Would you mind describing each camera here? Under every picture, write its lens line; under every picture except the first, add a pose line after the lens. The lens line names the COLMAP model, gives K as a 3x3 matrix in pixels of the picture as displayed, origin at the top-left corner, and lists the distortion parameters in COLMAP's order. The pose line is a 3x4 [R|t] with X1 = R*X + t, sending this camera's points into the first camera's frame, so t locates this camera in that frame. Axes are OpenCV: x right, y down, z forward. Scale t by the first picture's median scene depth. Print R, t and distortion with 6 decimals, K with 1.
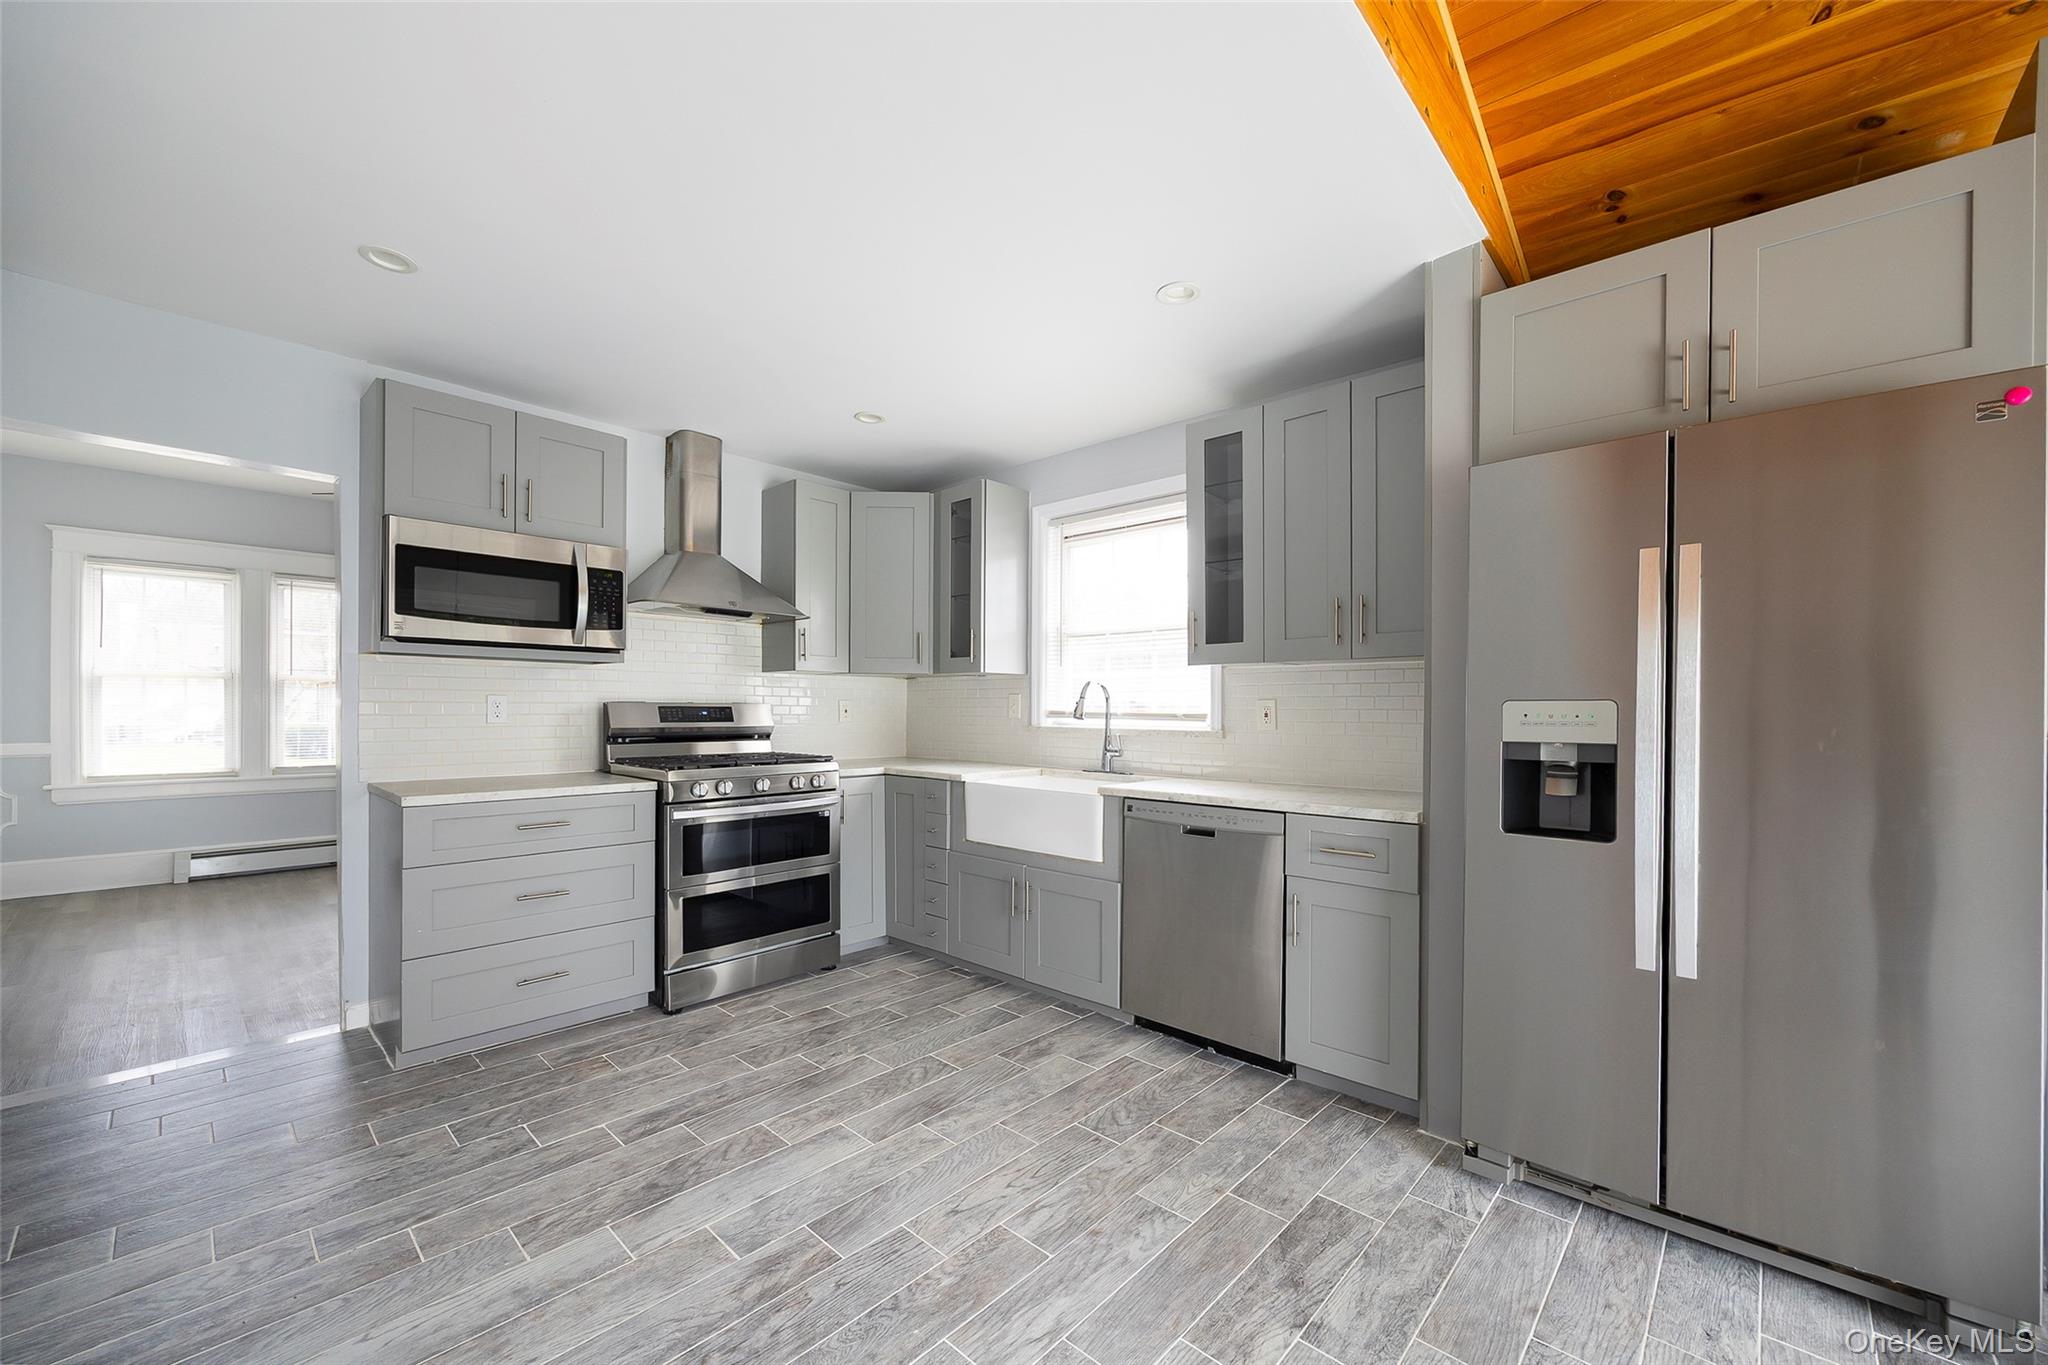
lens RADIAL K [[815.4, 0, 1052.9], [0, 815.4, 715.4], [0, 0, 1]] dist [-0.004233, 0.001218]
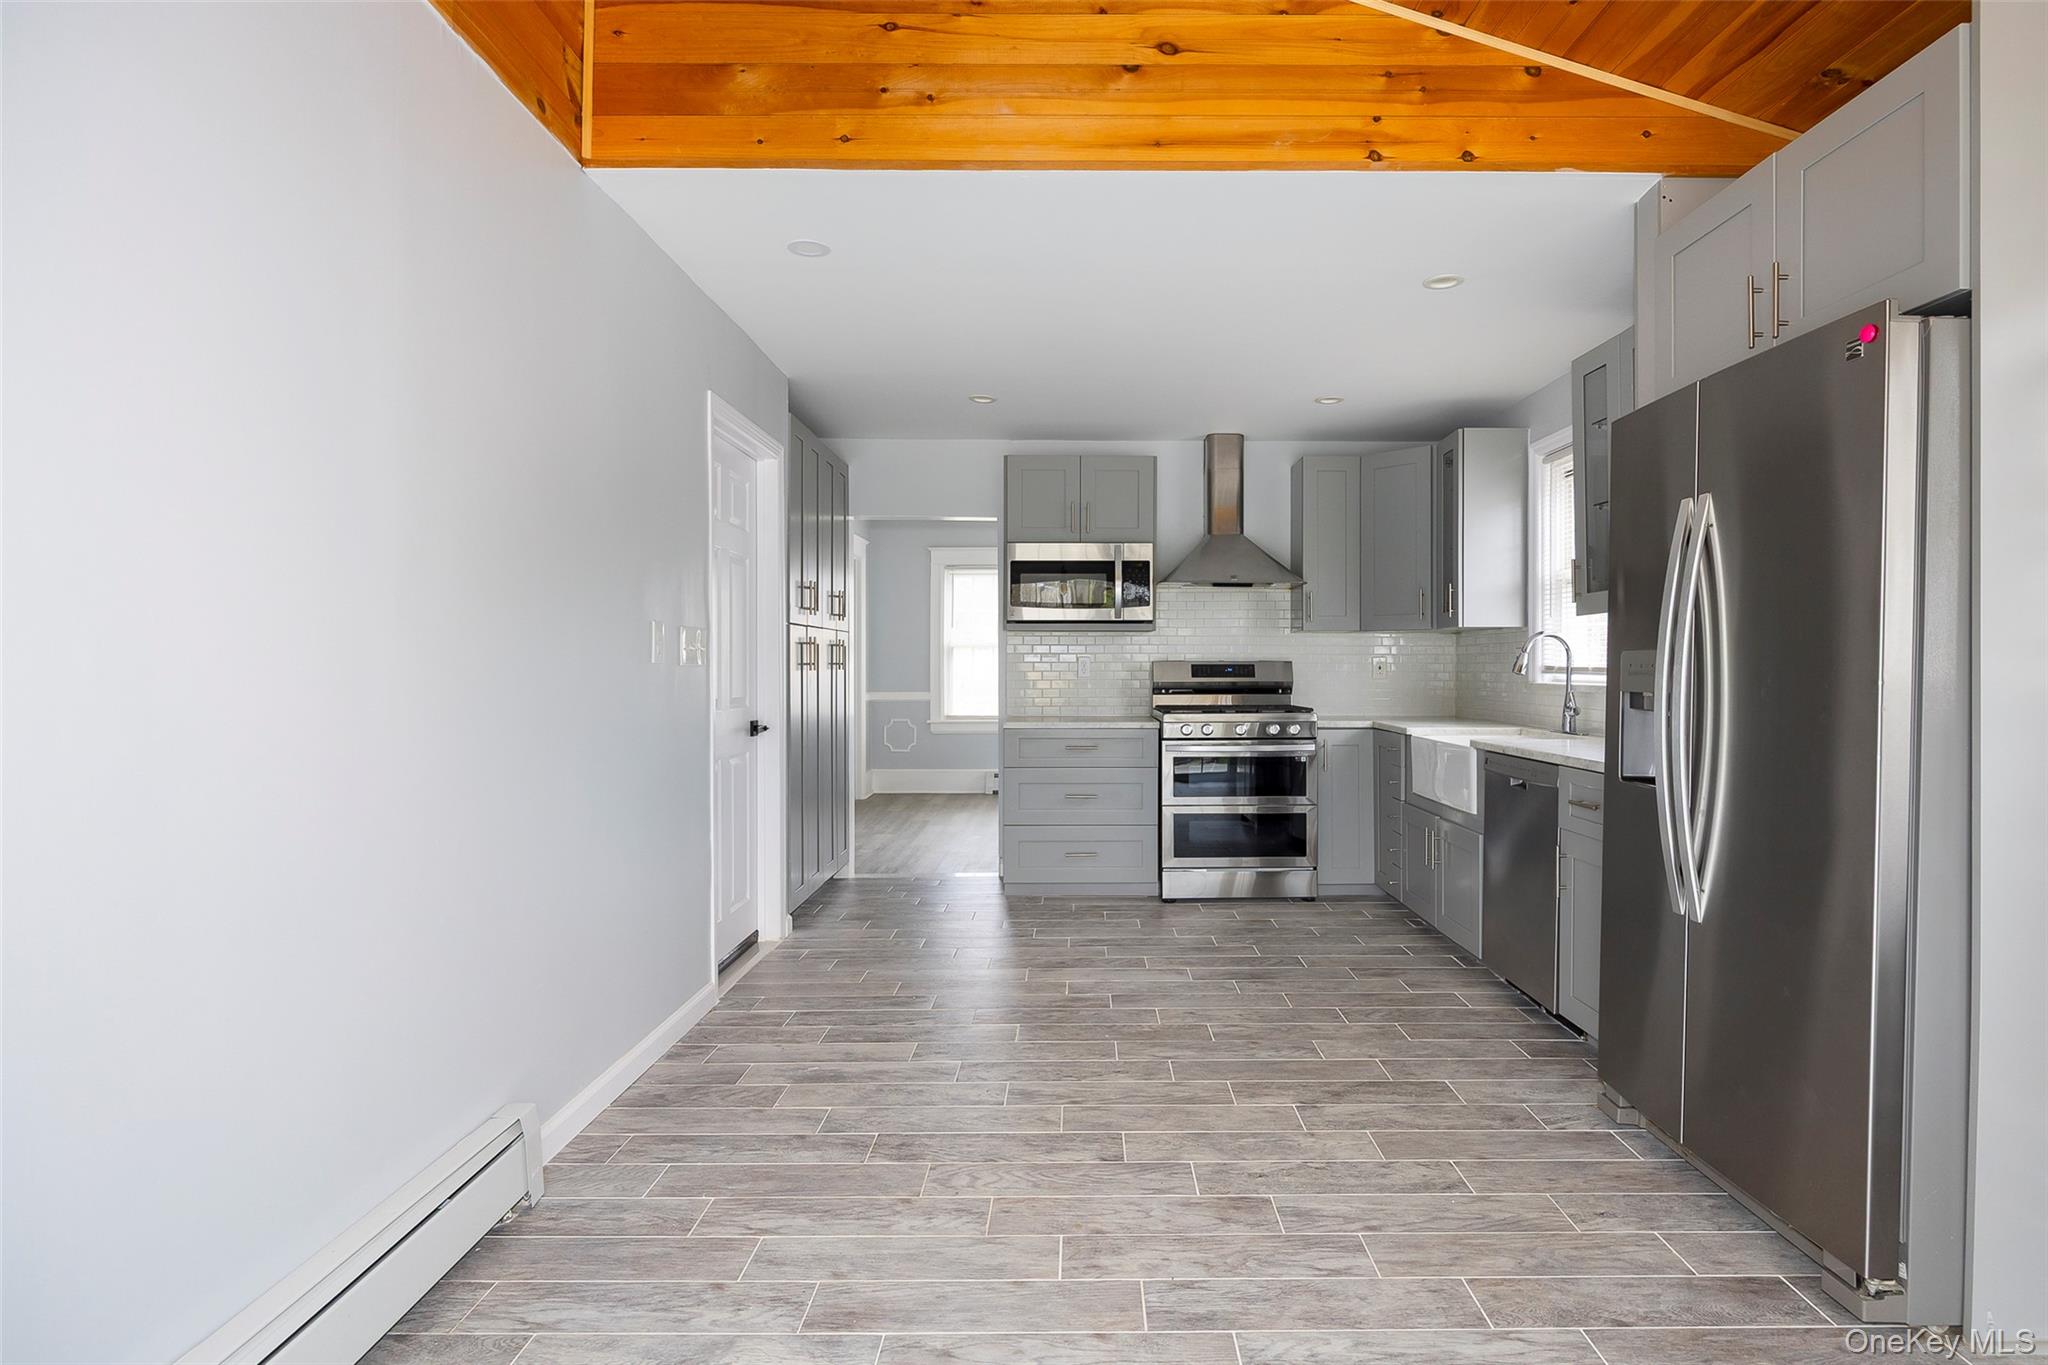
lens RADIAL K [[1078.5, 0, 1063.0], [0, 1078.5, 671.7], [0, 0, 1]] dist [0.002470, 0.000269]
pose [[0.672548, -0.002651, -0.740049, 0.676694], [-0.001455, 0.999987, -0.004904, 0.009669], [0.740052, 0.004374, 0.672535, -0.268689]]
